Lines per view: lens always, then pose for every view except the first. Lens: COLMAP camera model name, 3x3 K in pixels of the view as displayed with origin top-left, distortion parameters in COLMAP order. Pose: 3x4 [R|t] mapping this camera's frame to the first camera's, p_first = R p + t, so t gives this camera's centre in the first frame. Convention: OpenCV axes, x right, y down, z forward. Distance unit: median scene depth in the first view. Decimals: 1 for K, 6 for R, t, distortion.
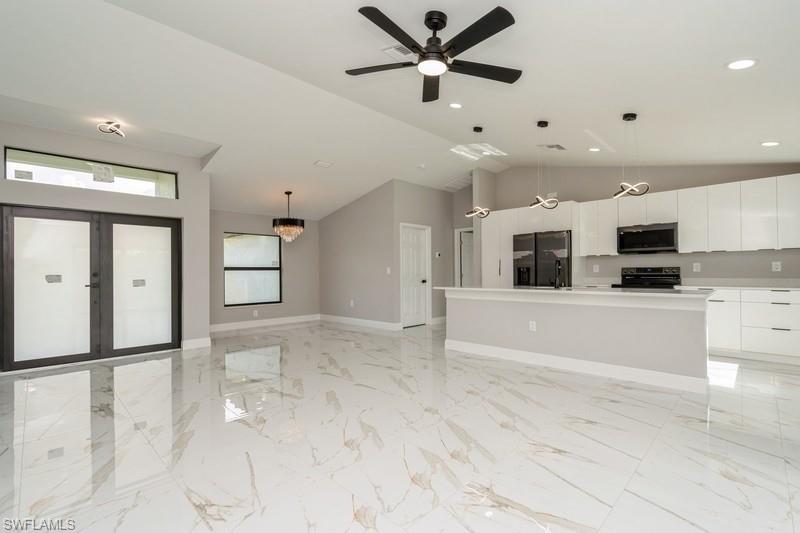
lens RADIAL K [[366.2, 0, 396.4], [0, 366.2, 269.0], [0, 0, 1]] dist [0.002003, 0.000576]
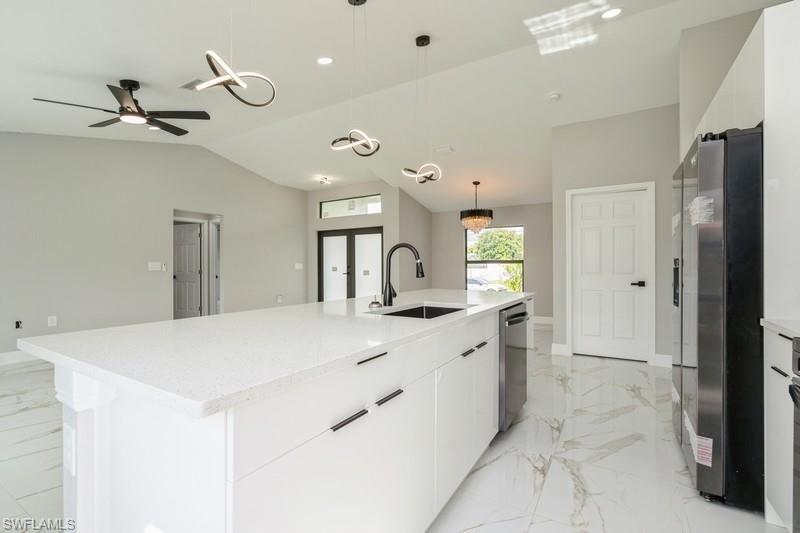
lens RADIAL K [[366.2, 0, 398.8], [0, 366.2, 267.5], [0, 0, 1]] dist [0.002003, 0.000576]
pose [[0.243707, 0.013136, -0.969760, 0.599819], [0.010981, 0.999807, 0.016303, -0.004377], [0.969787, -0.014622, 0.243516, 0.586818]]
